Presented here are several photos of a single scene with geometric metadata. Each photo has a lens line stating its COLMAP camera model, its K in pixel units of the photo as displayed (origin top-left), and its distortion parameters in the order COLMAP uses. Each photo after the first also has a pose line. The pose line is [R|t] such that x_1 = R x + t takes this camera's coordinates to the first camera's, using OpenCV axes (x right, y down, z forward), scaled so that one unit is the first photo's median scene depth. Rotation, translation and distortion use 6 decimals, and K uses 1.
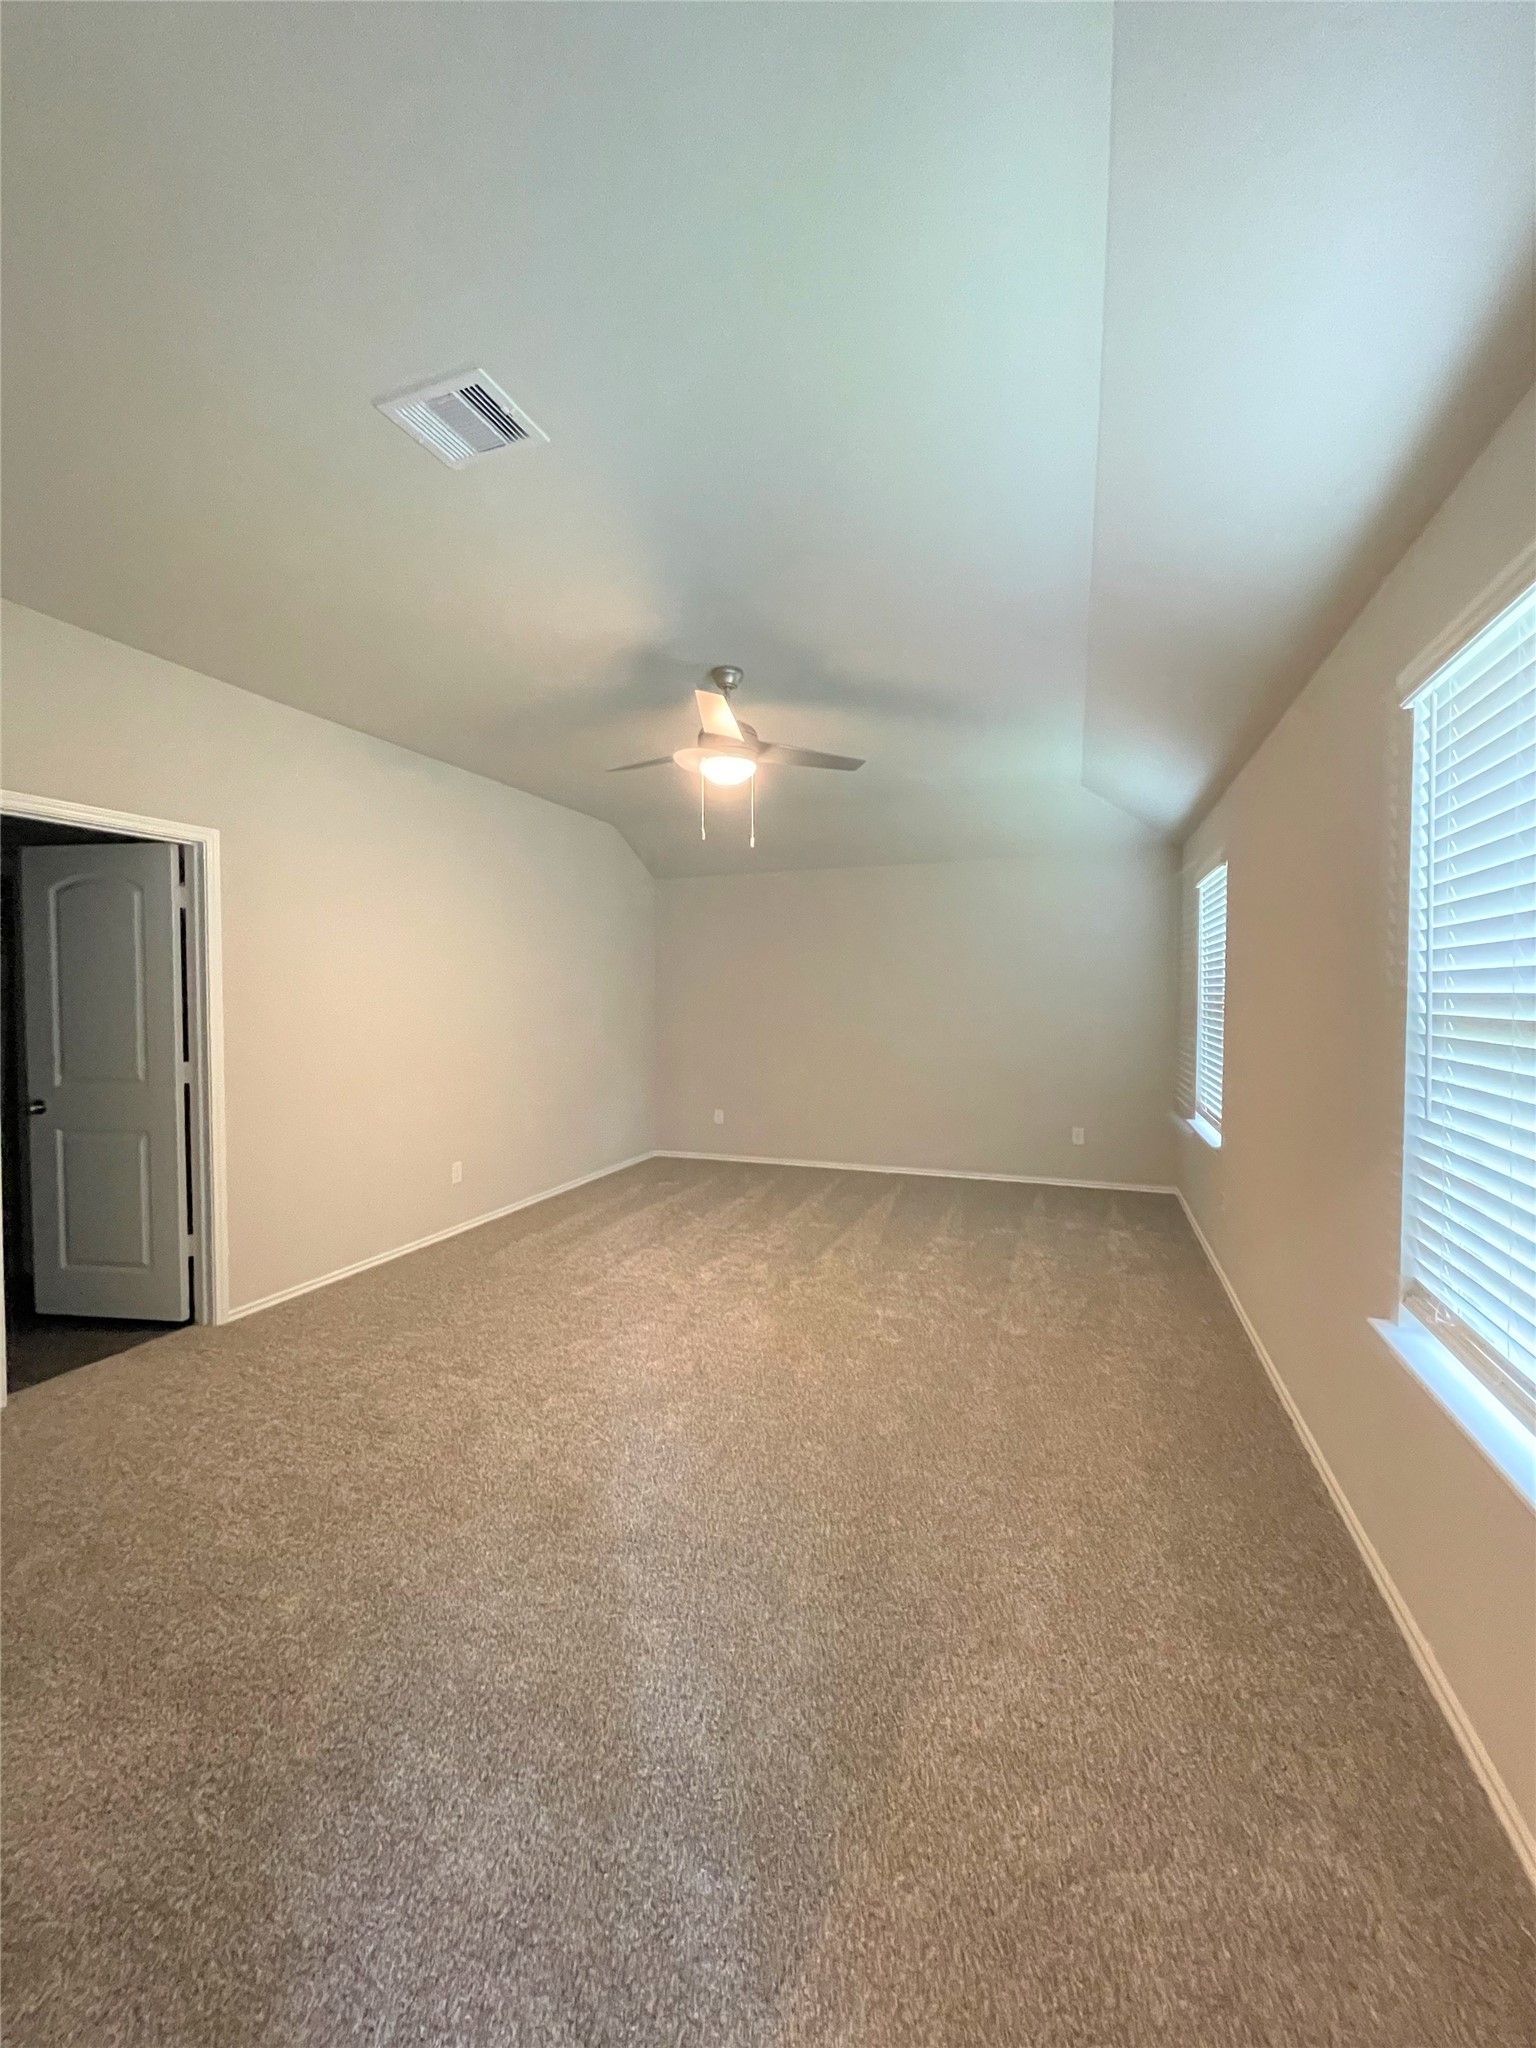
lens RADIAL K [[821.4, 0, 767.7], [0, 821.4, 1021.9], [0, 0, 1]] dist [-0.010678, 0.001937]
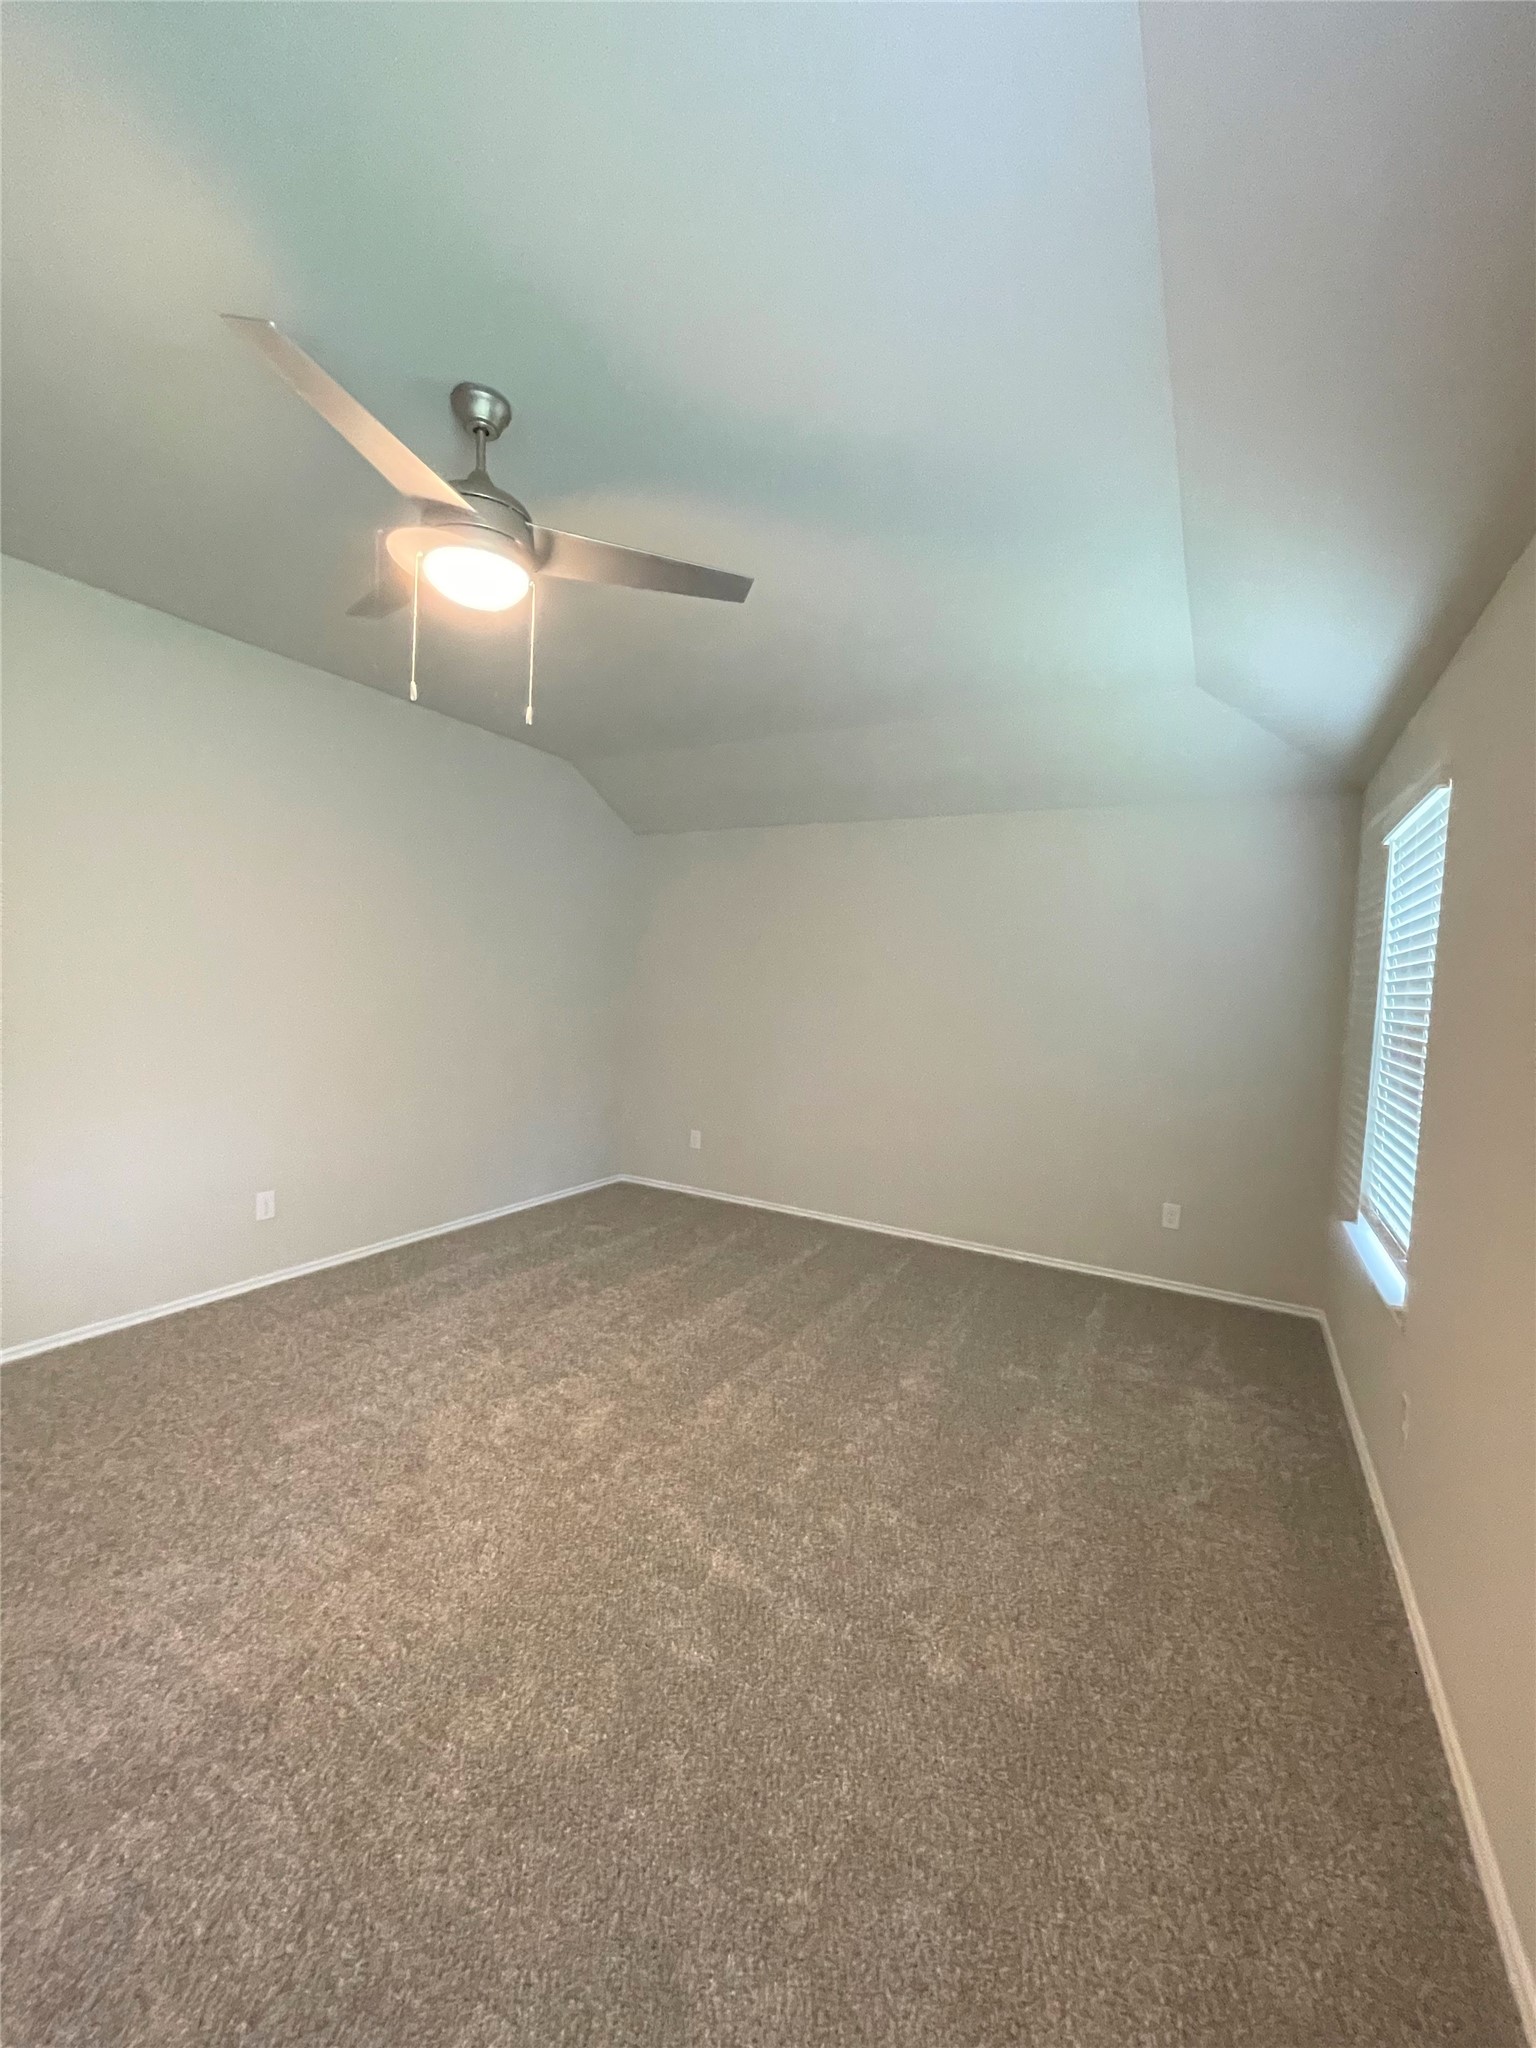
lens RADIAL K [[821.4, 0, 767.3], [0, 821.4, 1021.3], [0, 0, 1]] dist [-0.010678, 0.001937]
pose [[0.986851, 0.054612, -0.152130, 0.183589], [-0.053259, 0.998497, 0.012963, -0.018357], [0.152609, -0.004690, 0.988276, 0.354560]]
